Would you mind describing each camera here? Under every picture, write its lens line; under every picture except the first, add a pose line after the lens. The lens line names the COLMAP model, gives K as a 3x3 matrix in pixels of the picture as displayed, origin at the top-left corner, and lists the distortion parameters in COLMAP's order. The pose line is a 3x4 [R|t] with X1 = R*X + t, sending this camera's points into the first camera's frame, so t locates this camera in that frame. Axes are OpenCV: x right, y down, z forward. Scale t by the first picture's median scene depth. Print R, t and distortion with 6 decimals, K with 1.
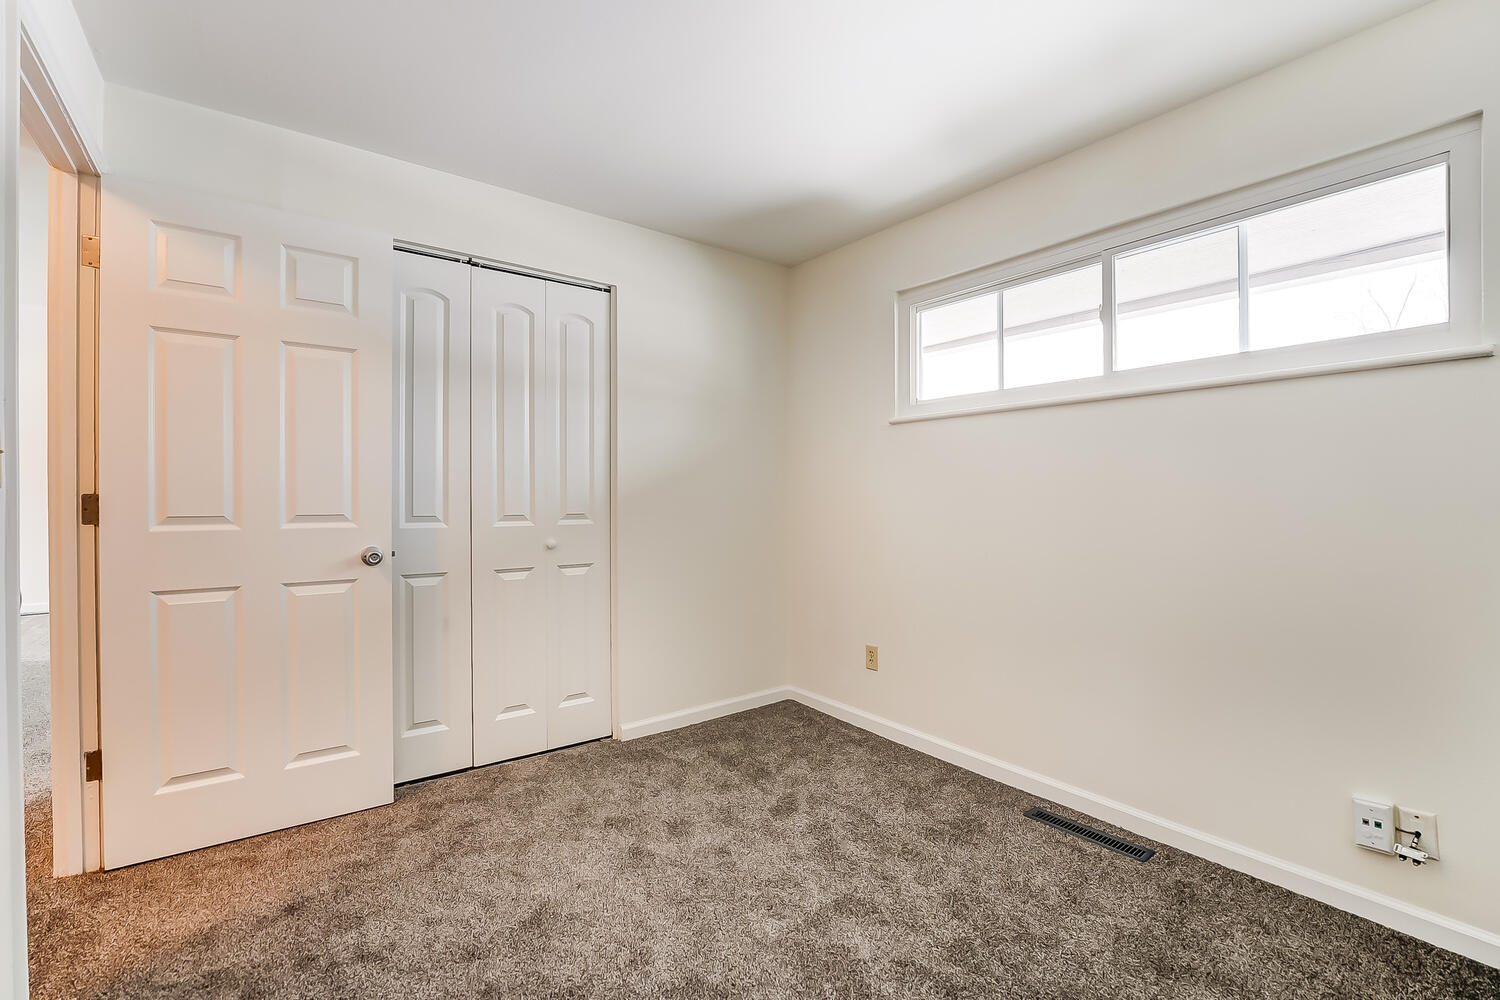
lens RADIAL K [[677.9, 0, 749.8], [0, 677.9, 495.9], [0, 0, 1]] dist [-0.000063, 0.000056]
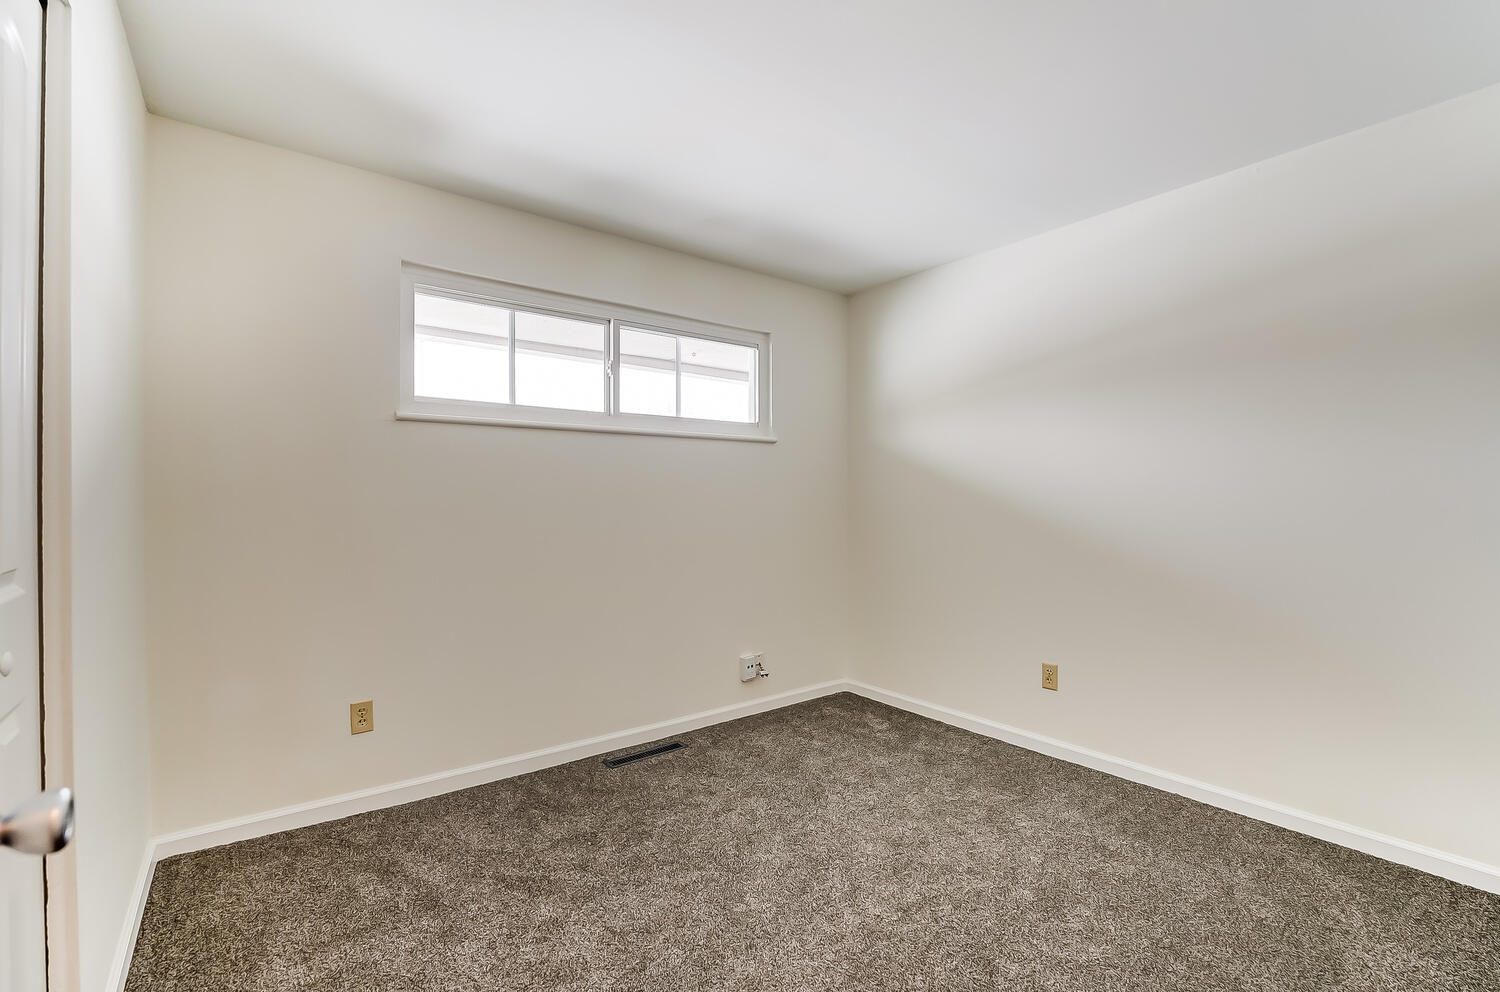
lens RADIAL K [[666.1, 0, 750.0], [0, 666.1, 496.0], [0, 0, 1]] dist [0.003052, 0.000337]
pose [[-0.020335, 0.003759, 0.999786, -0.717693], [-0.000725, 0.999993, -0.003774, -0.011586], [-0.999793, -0.000802, -0.020332, 0.702923]]
